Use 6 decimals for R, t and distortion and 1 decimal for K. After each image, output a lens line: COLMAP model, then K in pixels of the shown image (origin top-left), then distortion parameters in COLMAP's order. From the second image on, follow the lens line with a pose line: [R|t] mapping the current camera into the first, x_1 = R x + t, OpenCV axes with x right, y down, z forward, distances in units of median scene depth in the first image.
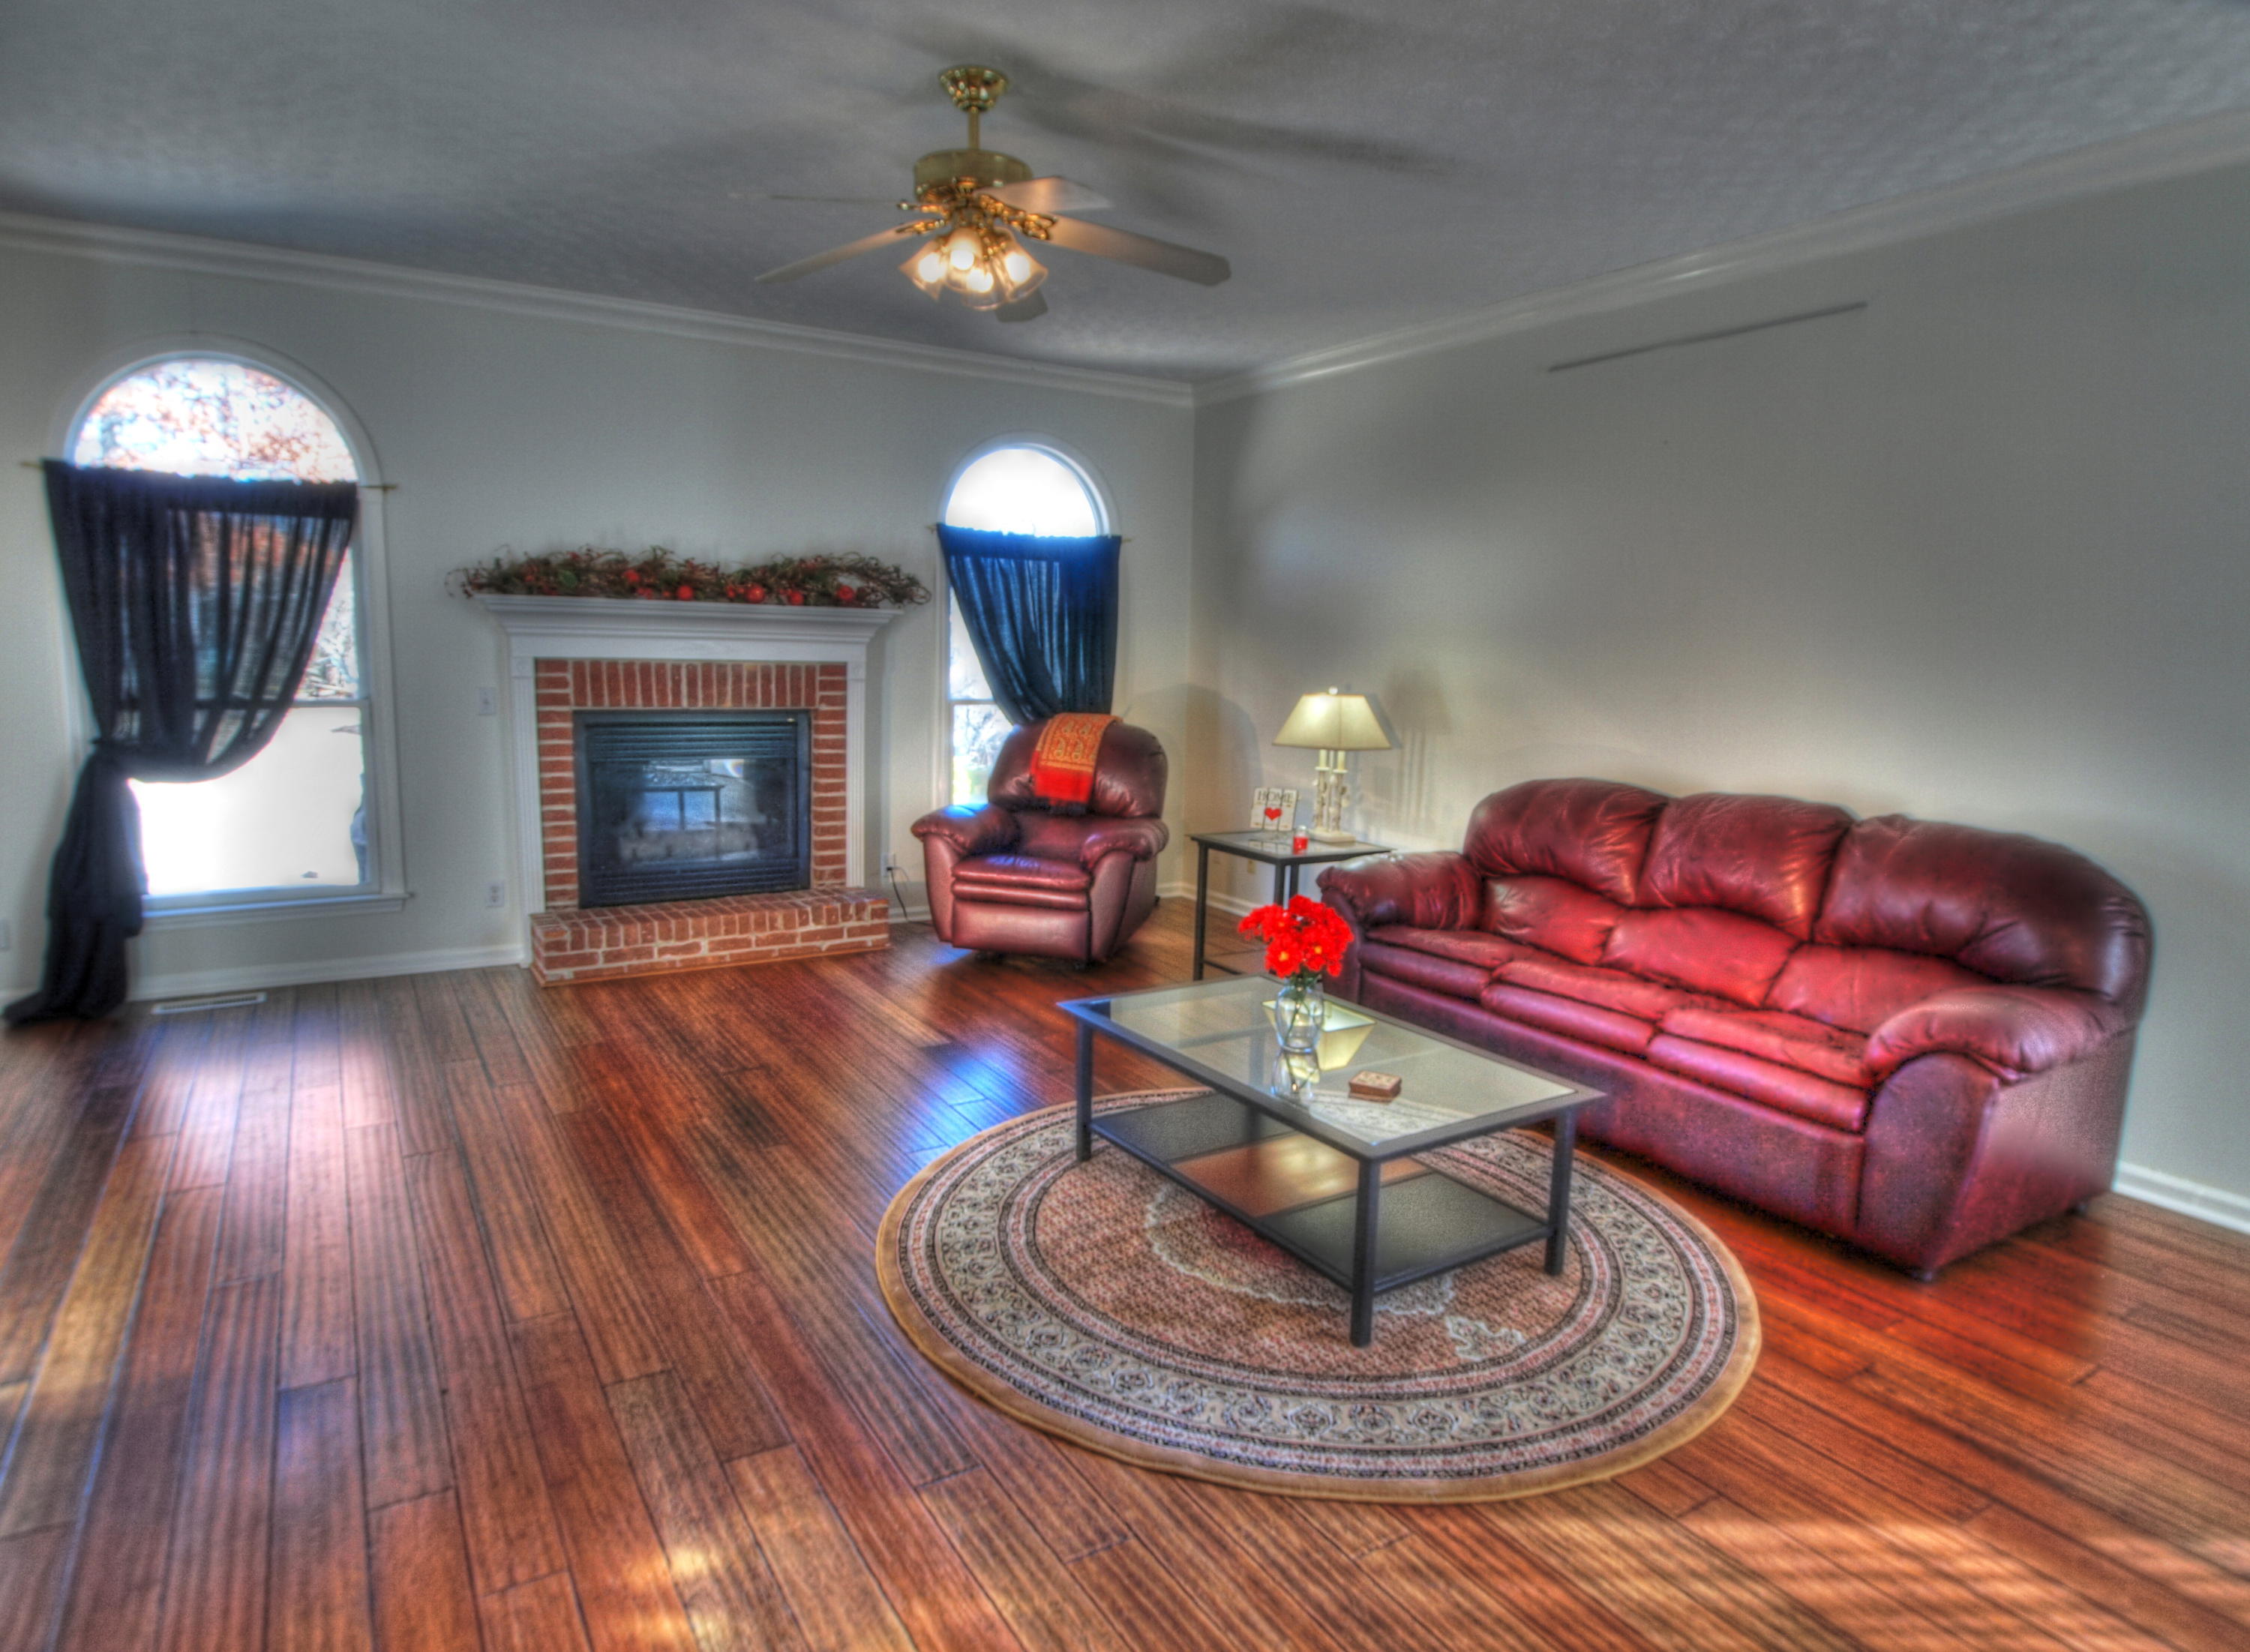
lens RADIAL K [[1301.7, 0, 1123.8], [0, 1301.7, 835.9], [0, 0, 1]] dist [-0.014080, -0.000018]
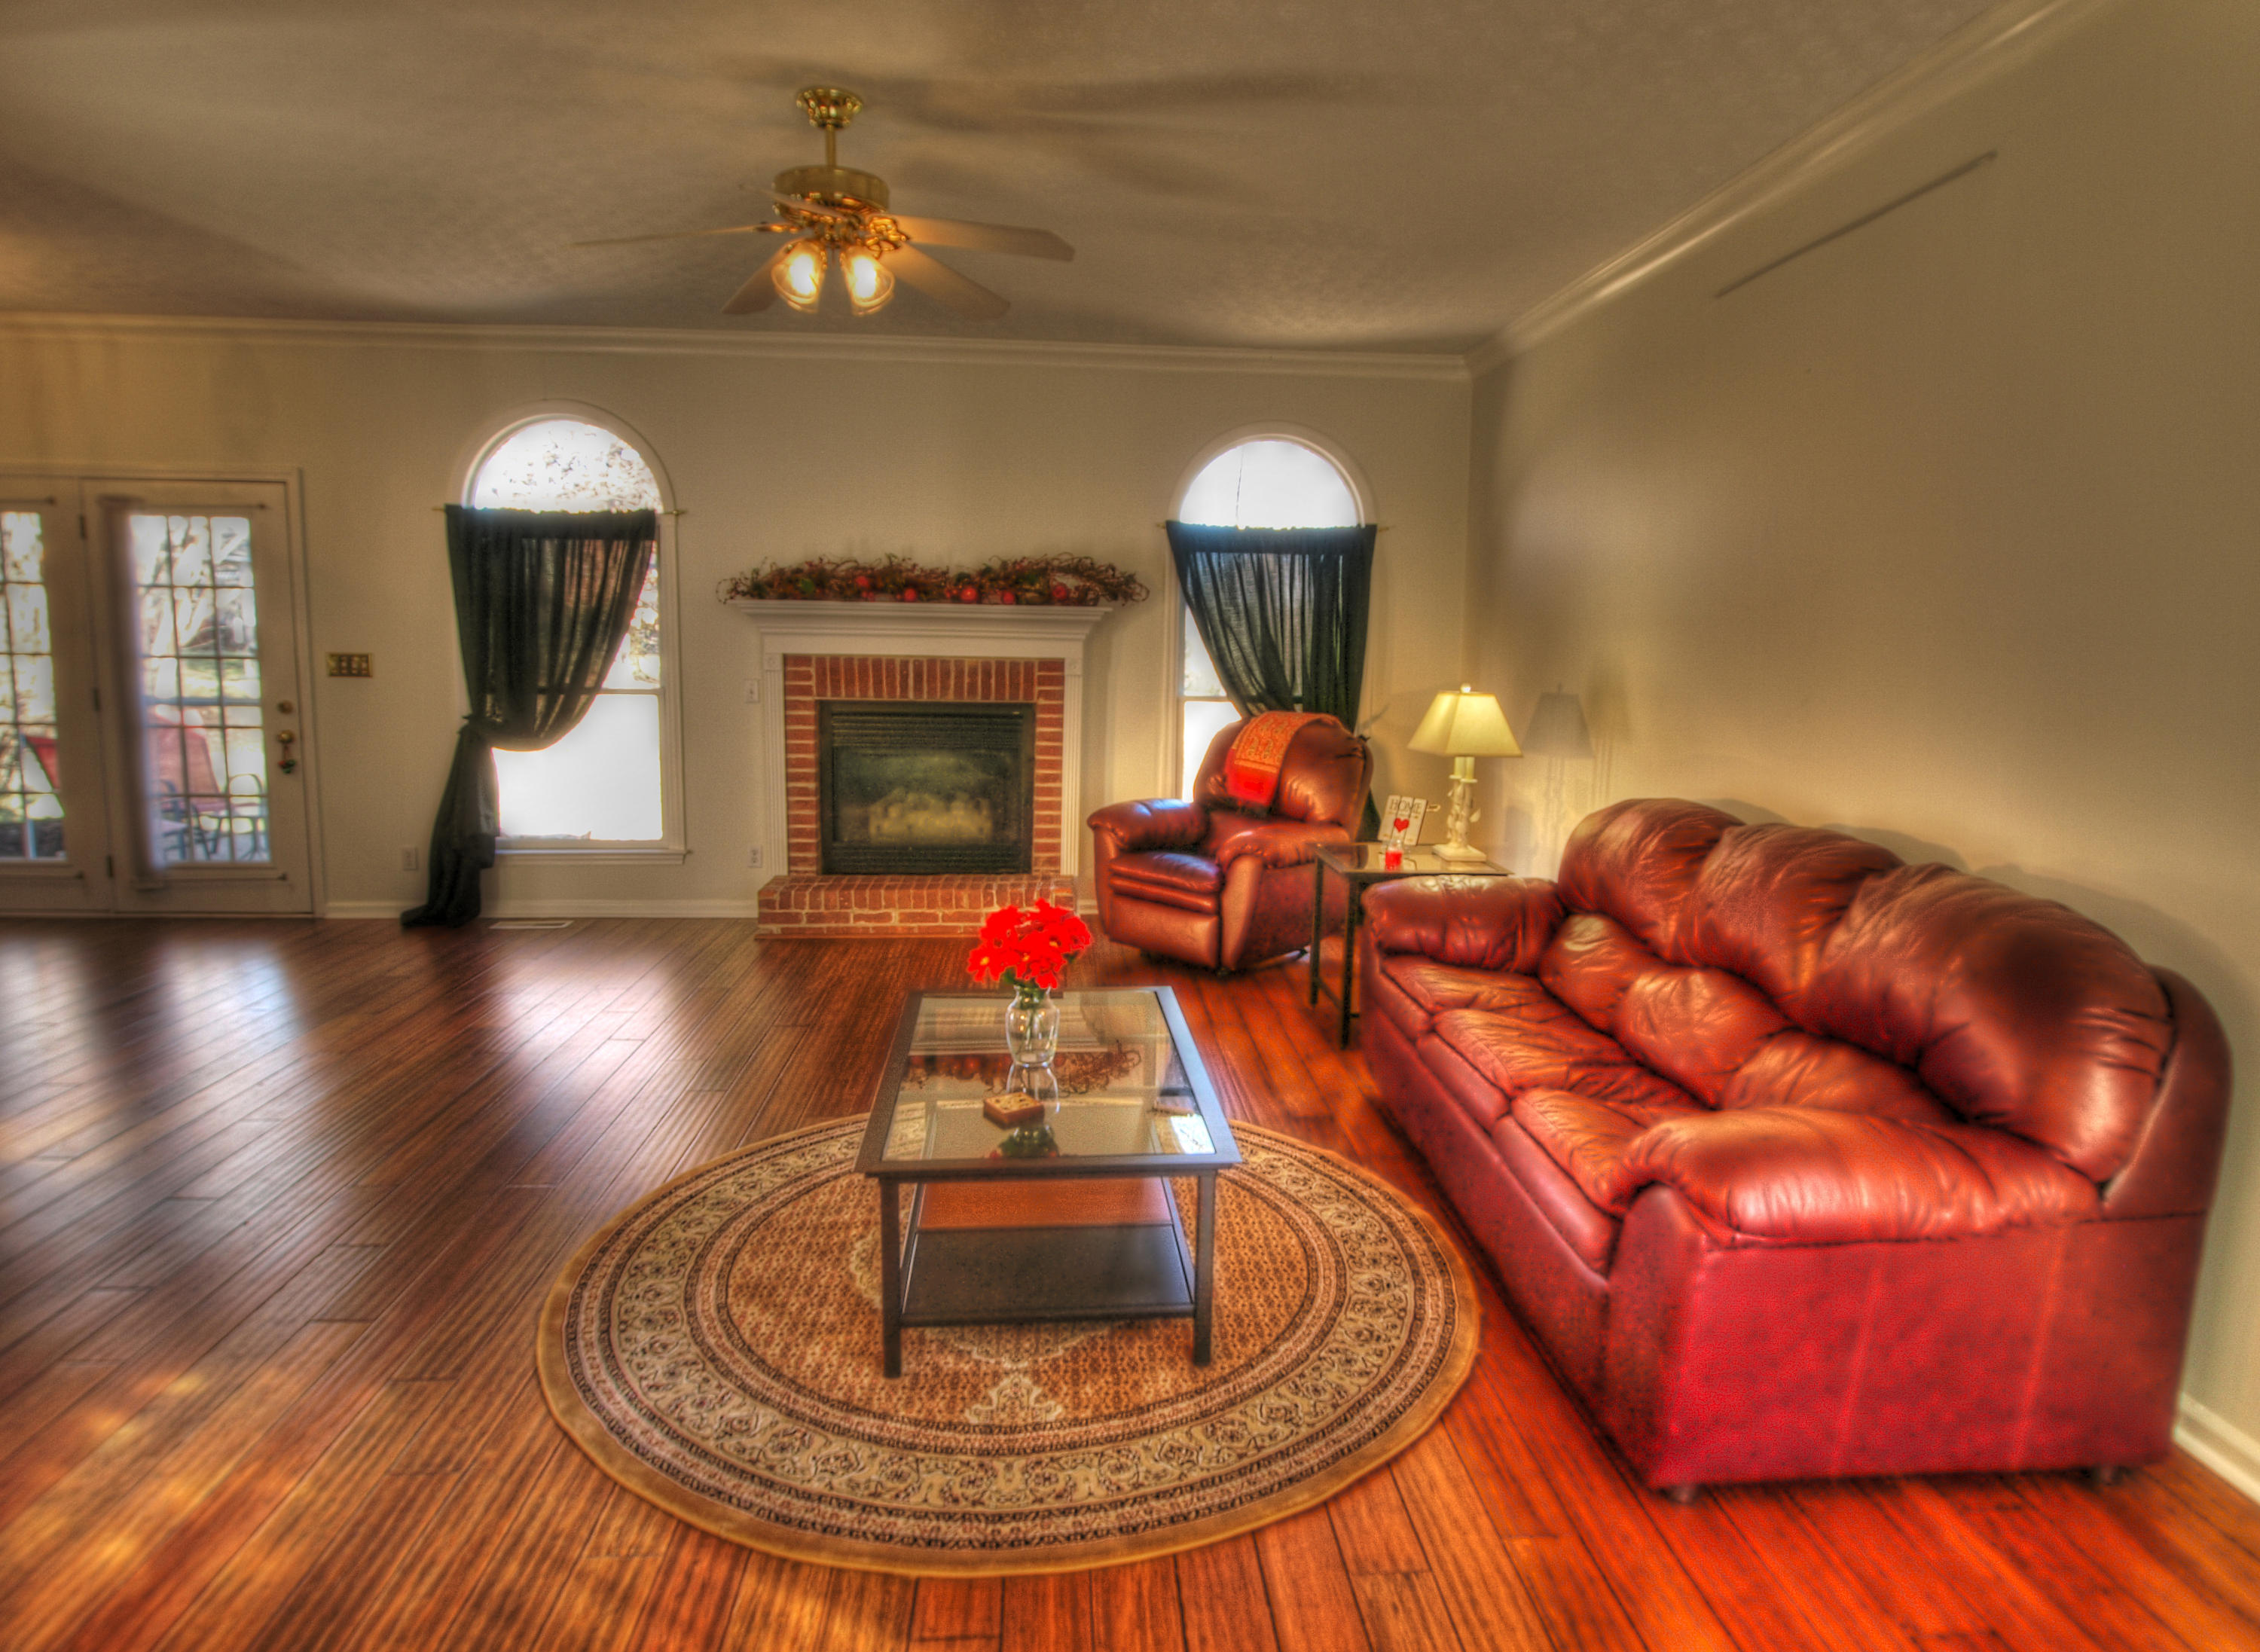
lens RADIAL K [[1311.2, 0, 1137.2], [0, 1311.2, 813.4], [0, 0, 1]] dist [-0.009530, 0.000711]
pose [[0.887428, 0.052453, -0.457953, 0.365112], [-0.061558, 0.998091, -0.004970, -0.009190], [0.456818, 0.032601, 0.888963, 0.110918]]
